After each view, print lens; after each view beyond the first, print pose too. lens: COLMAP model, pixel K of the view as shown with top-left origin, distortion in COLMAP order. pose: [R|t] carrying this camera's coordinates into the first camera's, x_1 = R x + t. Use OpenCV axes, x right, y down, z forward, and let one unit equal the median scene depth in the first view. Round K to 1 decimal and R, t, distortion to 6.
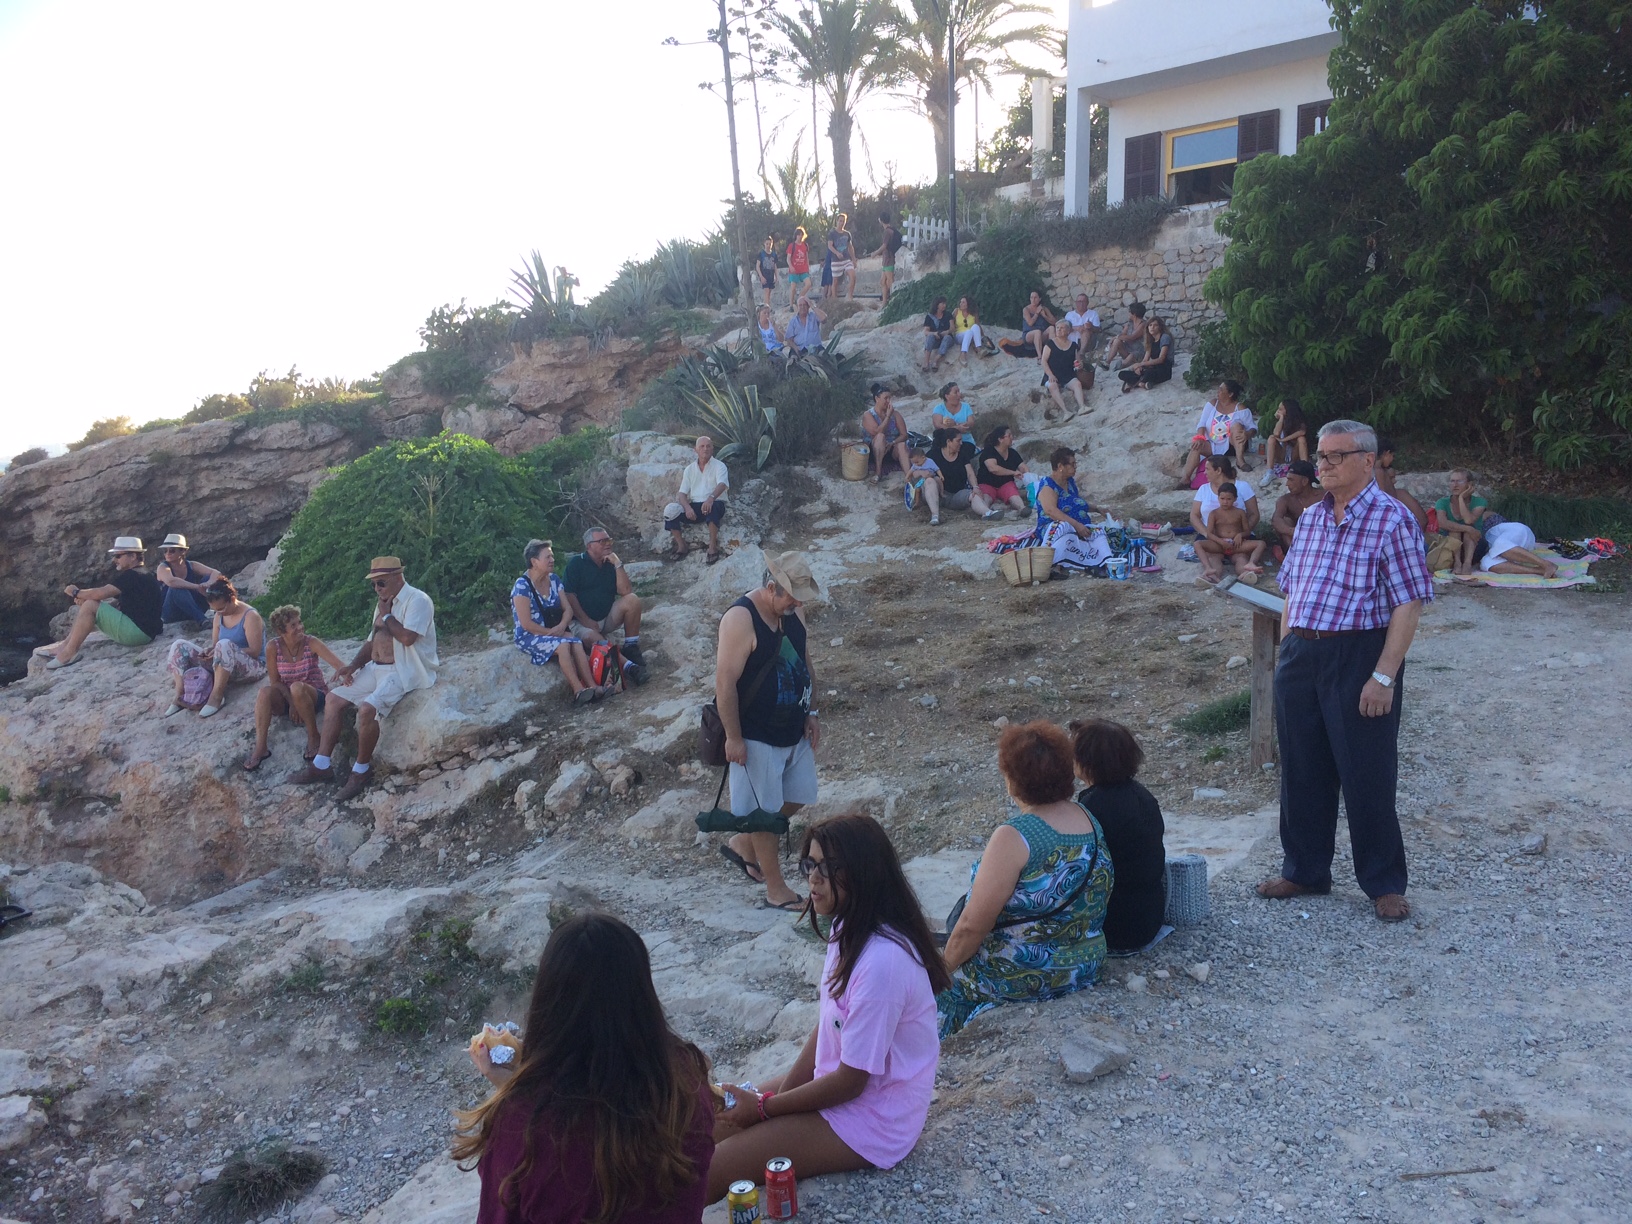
lens RADIAL K [[1377.8, 0, 815.9], [0, 1377.8, 612.0], [0, 0, 1]] dist [0.003091, -0.000808]
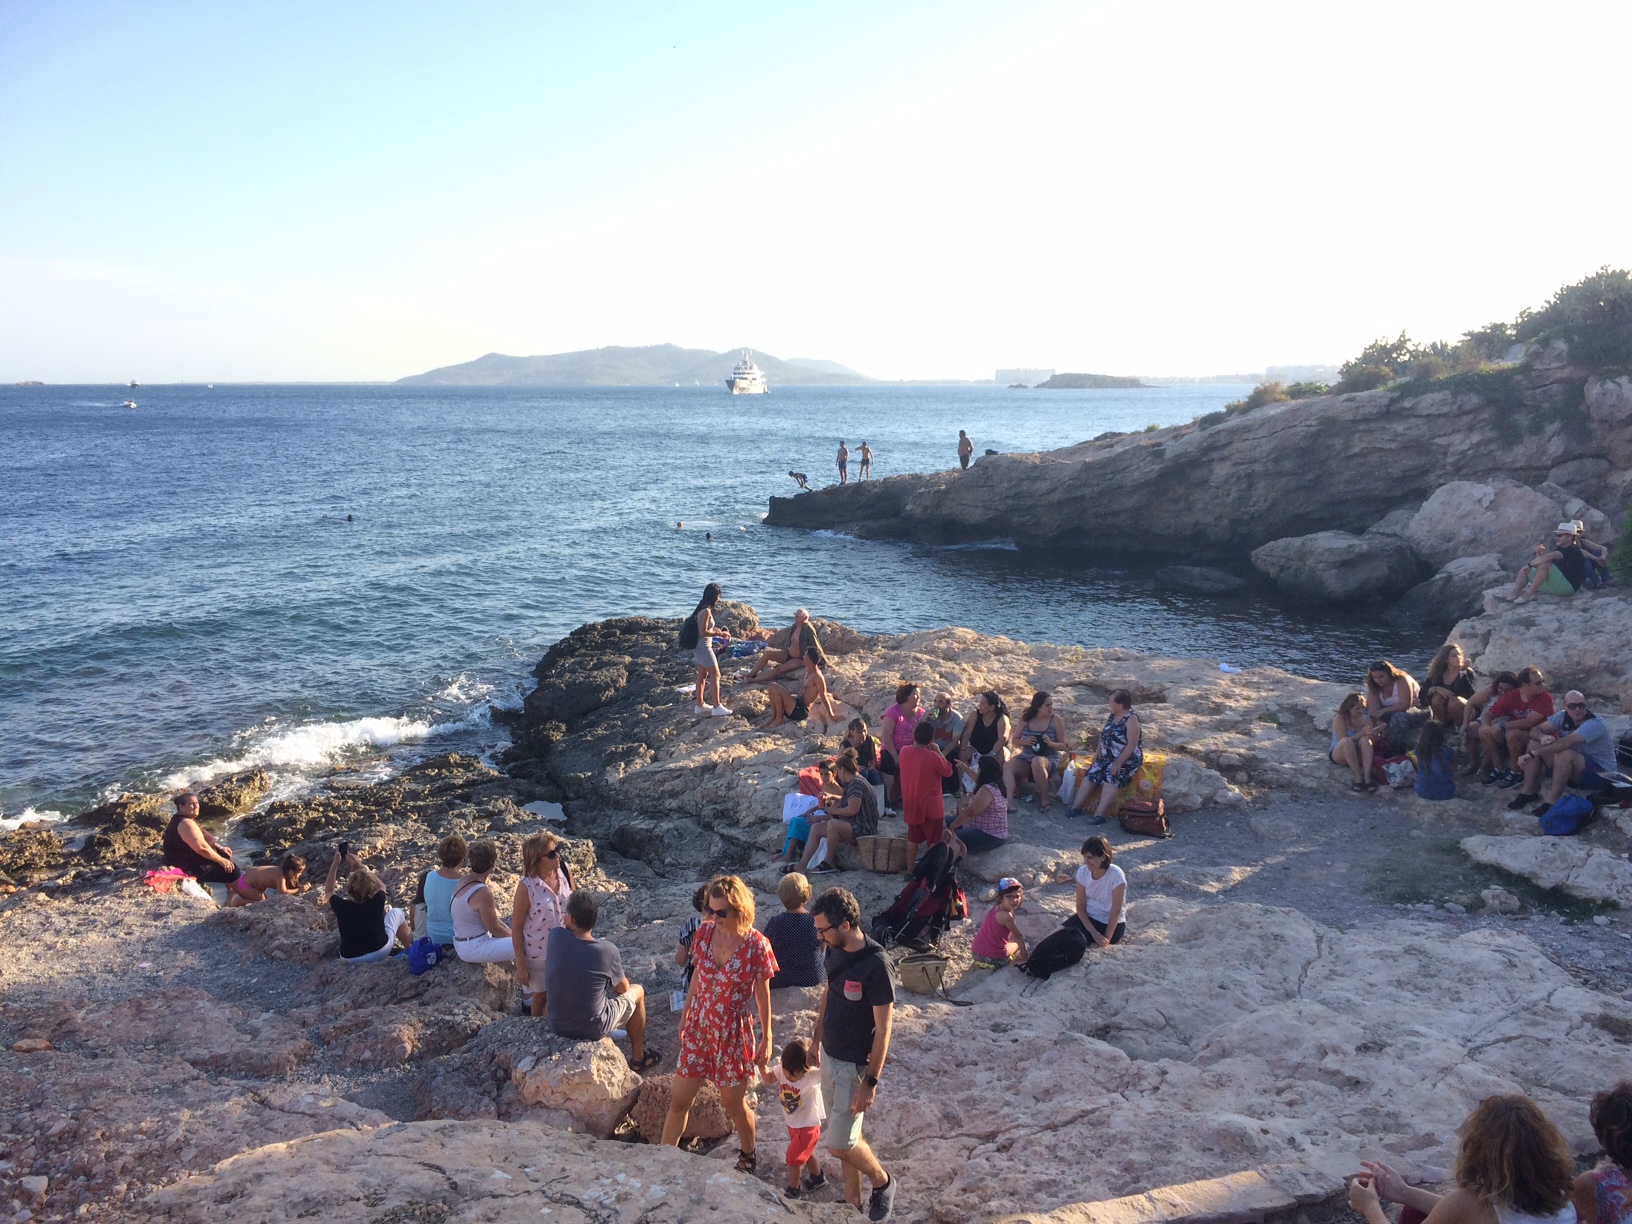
lens RADIAL K [[1377.8, 0, 816.2], [0, 1377.8, 612.1], [0, 0, 1]] dist [0.003091, -0.000808]
pose [[0.795673, 0.098659, -0.597638, -0.088282], [-0.066626, 0.994915, 0.075538, -0.006444], [0.602051, -0.020285, 0.798200, -0.242966]]
